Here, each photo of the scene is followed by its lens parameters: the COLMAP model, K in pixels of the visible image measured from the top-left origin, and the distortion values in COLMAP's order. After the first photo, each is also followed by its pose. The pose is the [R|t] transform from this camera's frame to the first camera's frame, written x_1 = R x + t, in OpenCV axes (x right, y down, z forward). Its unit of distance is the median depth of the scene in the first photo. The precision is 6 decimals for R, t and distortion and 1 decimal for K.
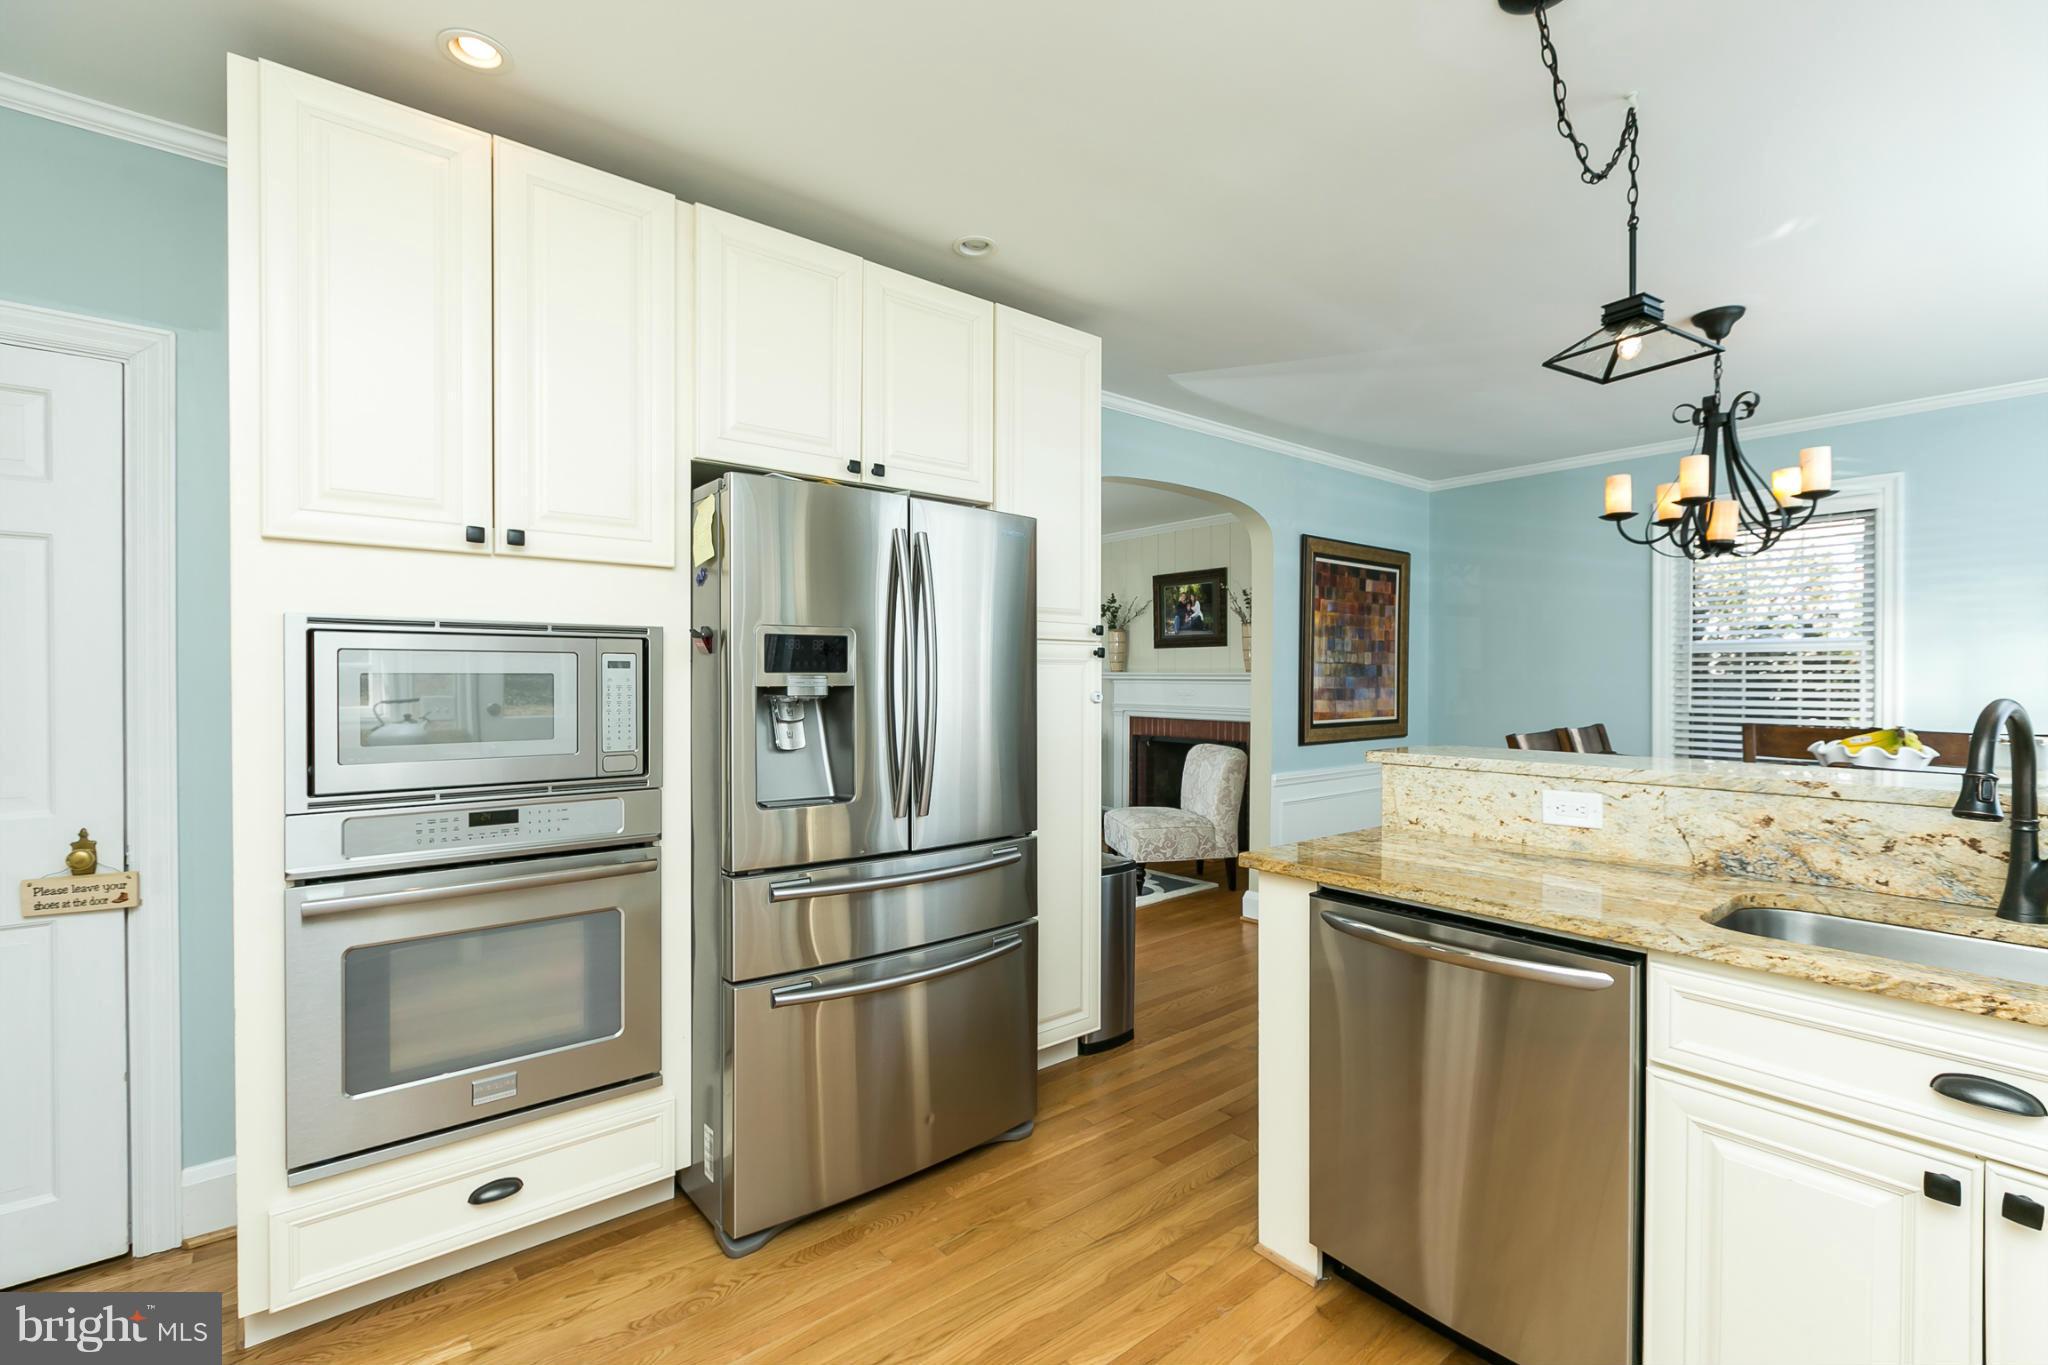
lens RADIAL K [[900.7, 0, 1016.6], [0, 900.7, 682.3], [0, 0, 1]] dist [-0.002523, -0.000250]
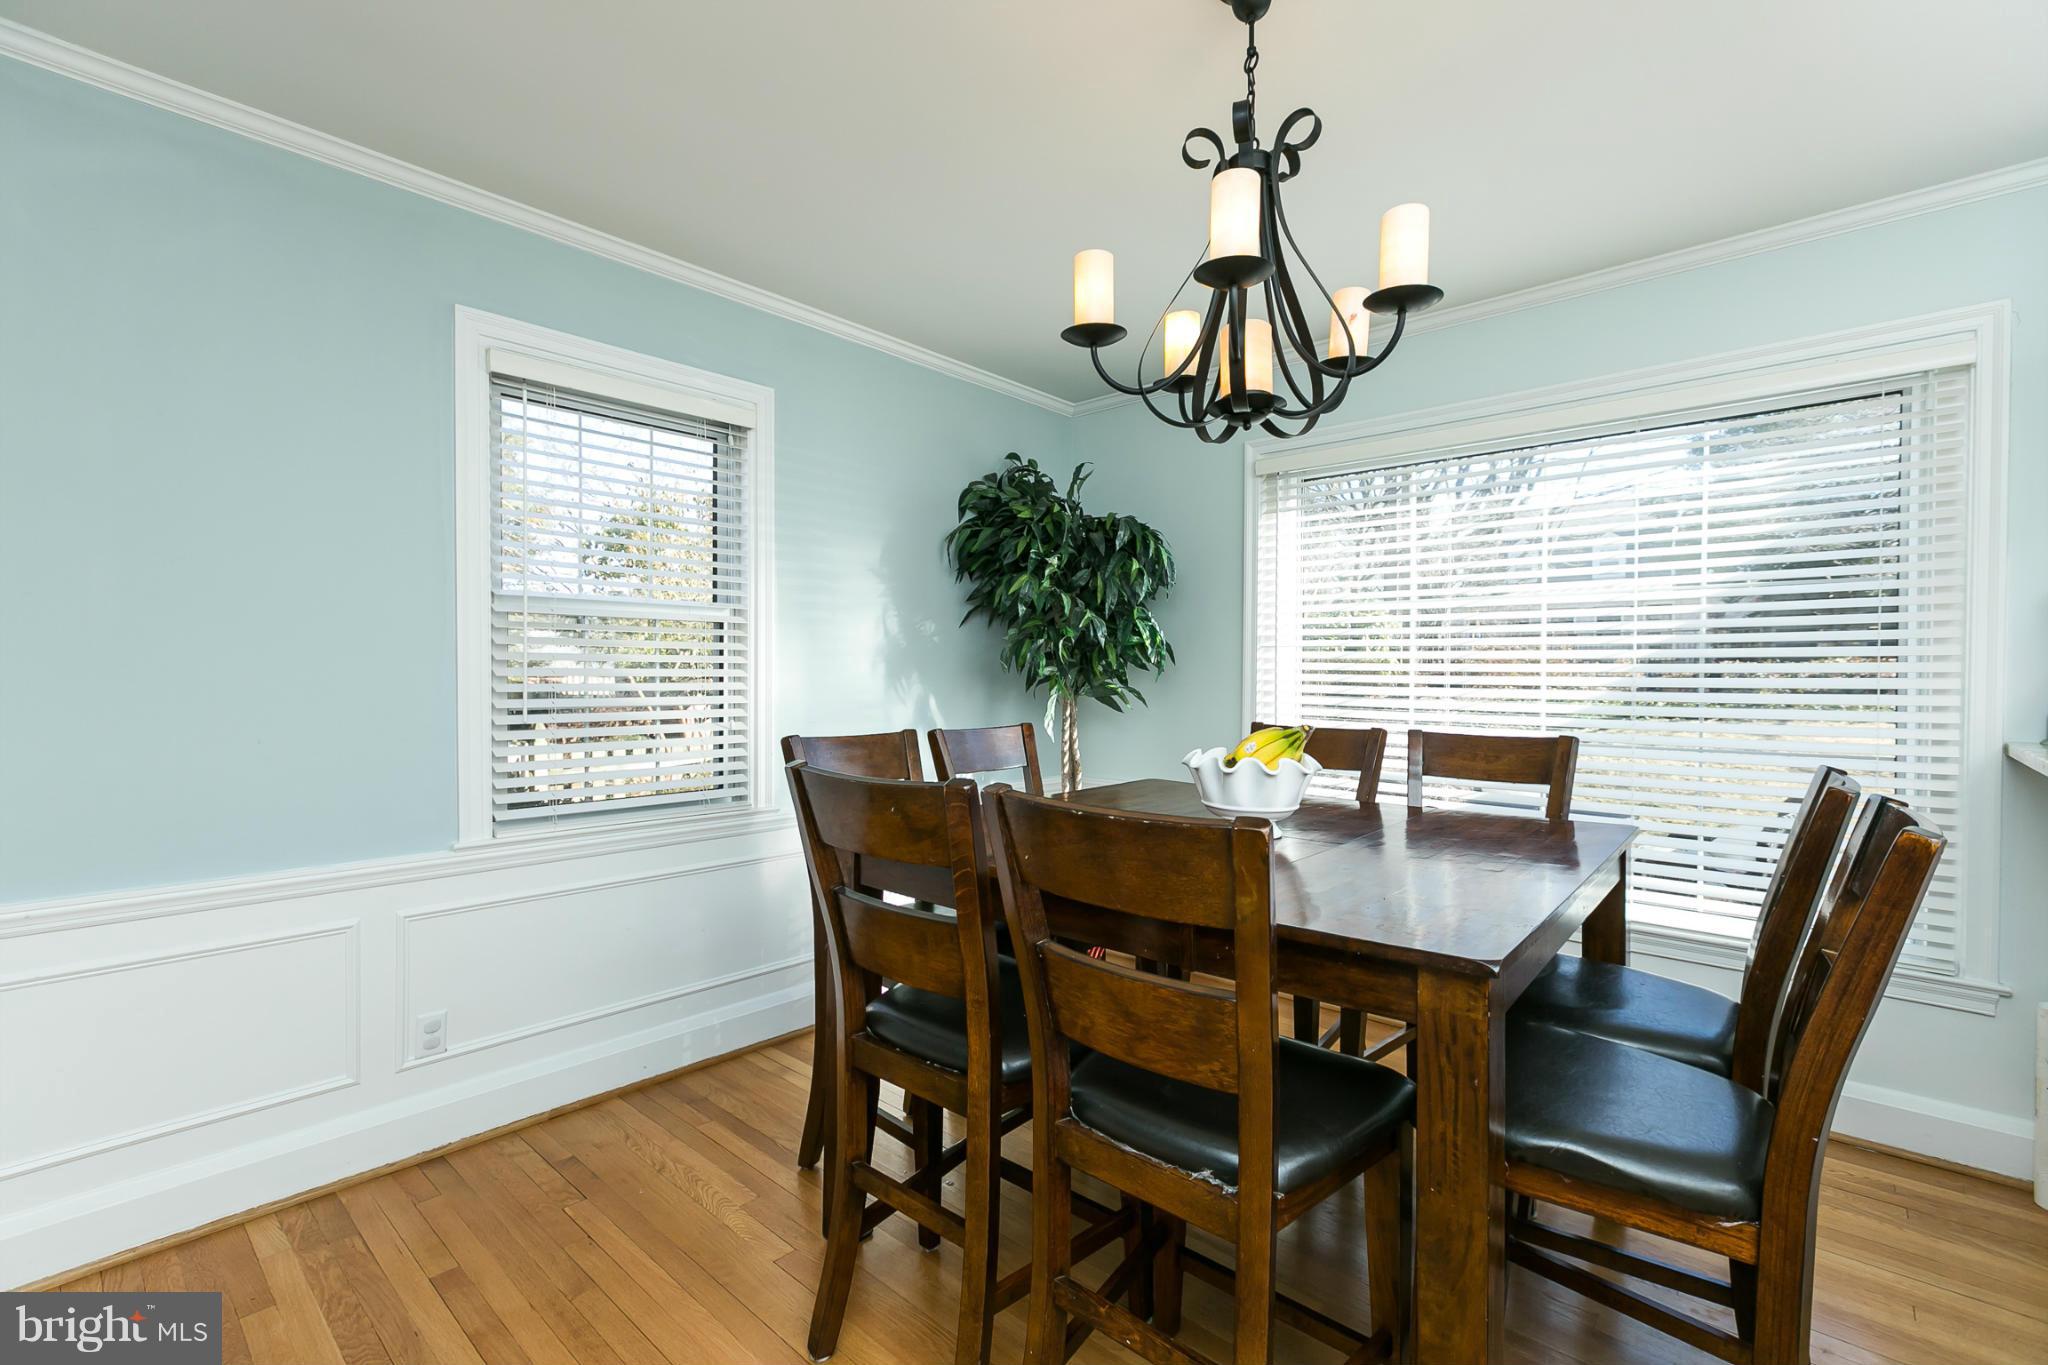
lens RADIAL K [[900.7, 0, 1016.6], [0, 900.7, 682.3], [0, 0, 1]] dist [-0.002523, -0.000250]
pose [[-0.155589, -0.009348, 0.987778, 0.158513], [-0.002238, 0.999956, 0.009110, 0.005340], [-0.987819, -0.000793, -0.155603, 0.716723]]
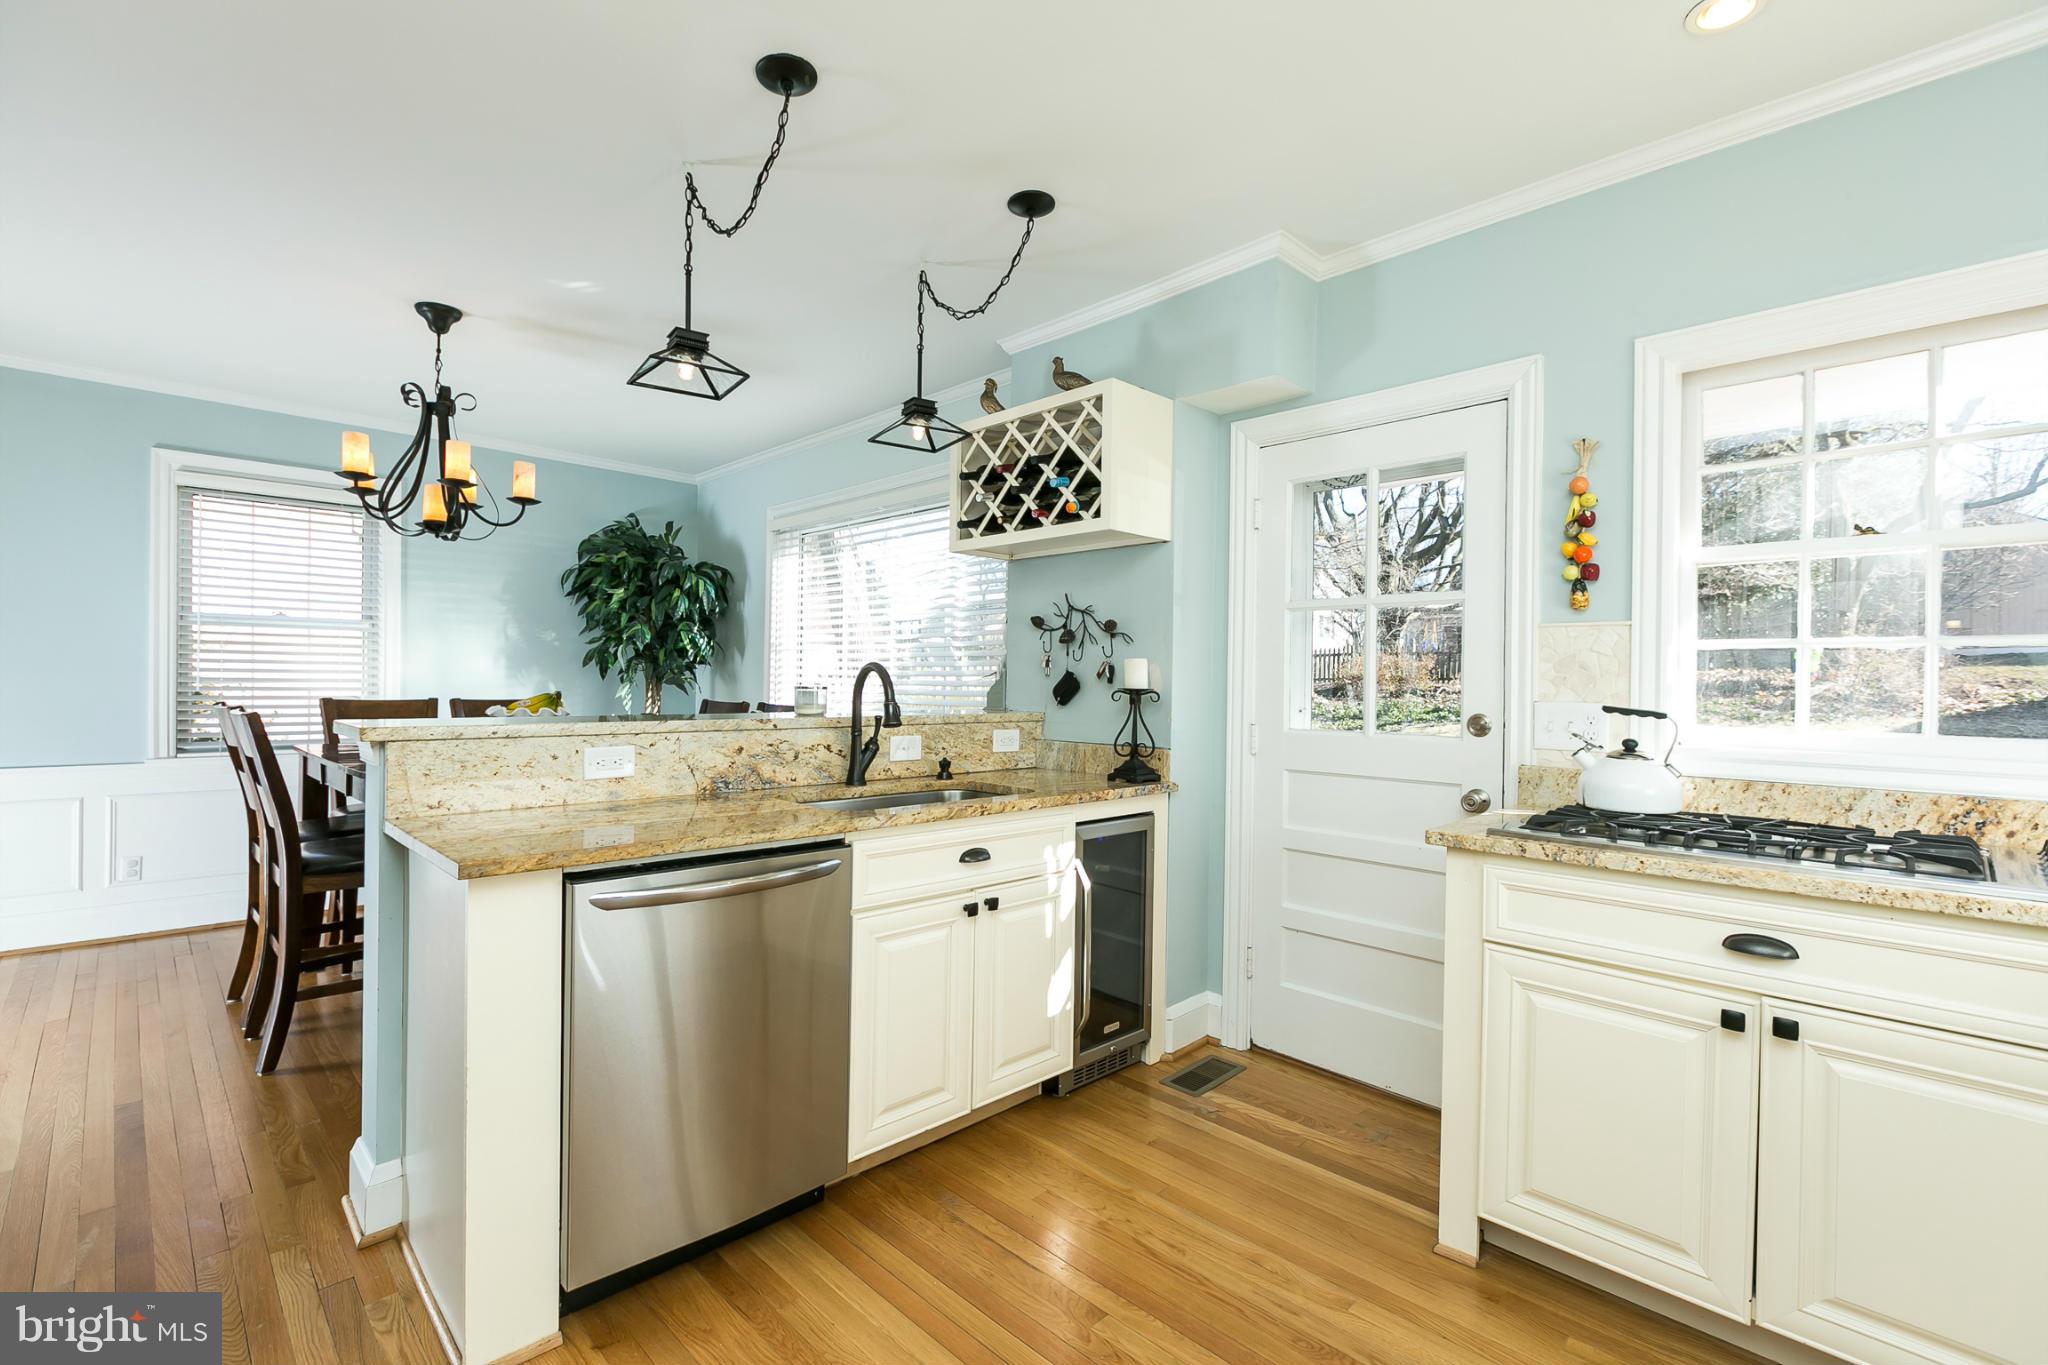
lens RADIAL K [[900.7, 0, 1016.6], [0, 900.7, 682.3], [0, 0, 1]] dist [-0.002523, -0.000250]
pose [[-0.098403, -0.003986, 0.995139, -0.207098], [-0.009958, 0.999946, 0.003021, 0.014001], [-0.995097, -0.009612, -0.098437, 0.245782]]
